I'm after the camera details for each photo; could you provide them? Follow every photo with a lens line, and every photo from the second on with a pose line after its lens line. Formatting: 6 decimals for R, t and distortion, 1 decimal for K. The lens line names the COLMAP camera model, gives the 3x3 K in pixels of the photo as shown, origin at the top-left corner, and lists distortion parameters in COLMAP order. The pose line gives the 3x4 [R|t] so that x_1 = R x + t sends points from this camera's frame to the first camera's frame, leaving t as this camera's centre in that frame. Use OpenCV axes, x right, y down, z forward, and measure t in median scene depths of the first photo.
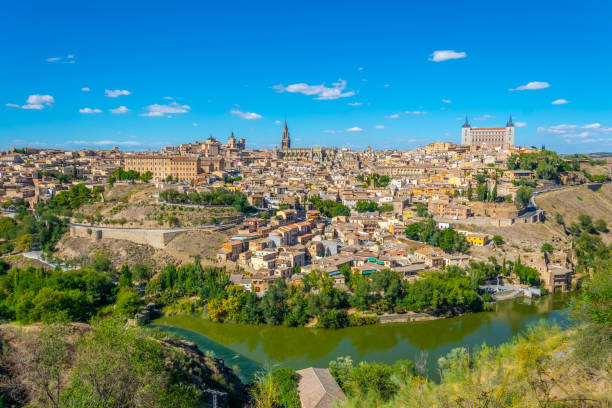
lens RADIAL K [[483.2, 0, 306.6], [0, 483.2, 222.6], [0, 0, 1]] dist [-0.017301, 0.010546]
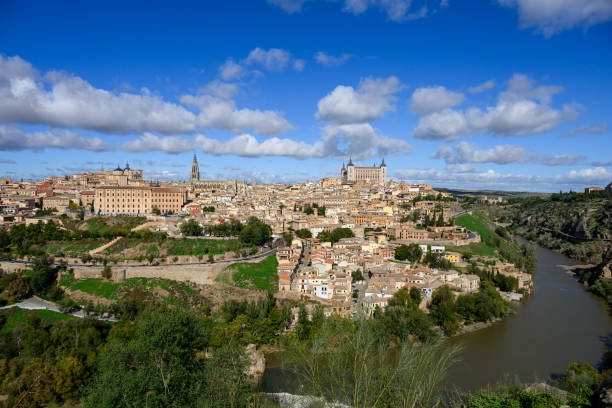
lens RADIAL K [[419.0, 0, 307.3], [0, 419.0, 207.0], [0, 0, 1]] dist [0.010326, 0.013601]
pose [[0.921911, -0.007445, 0.387330, -0.332108], [0.042986, 0.995607, -0.083179, -0.015810], [-0.385010, 0.093334, 0.918181, 0.116697]]
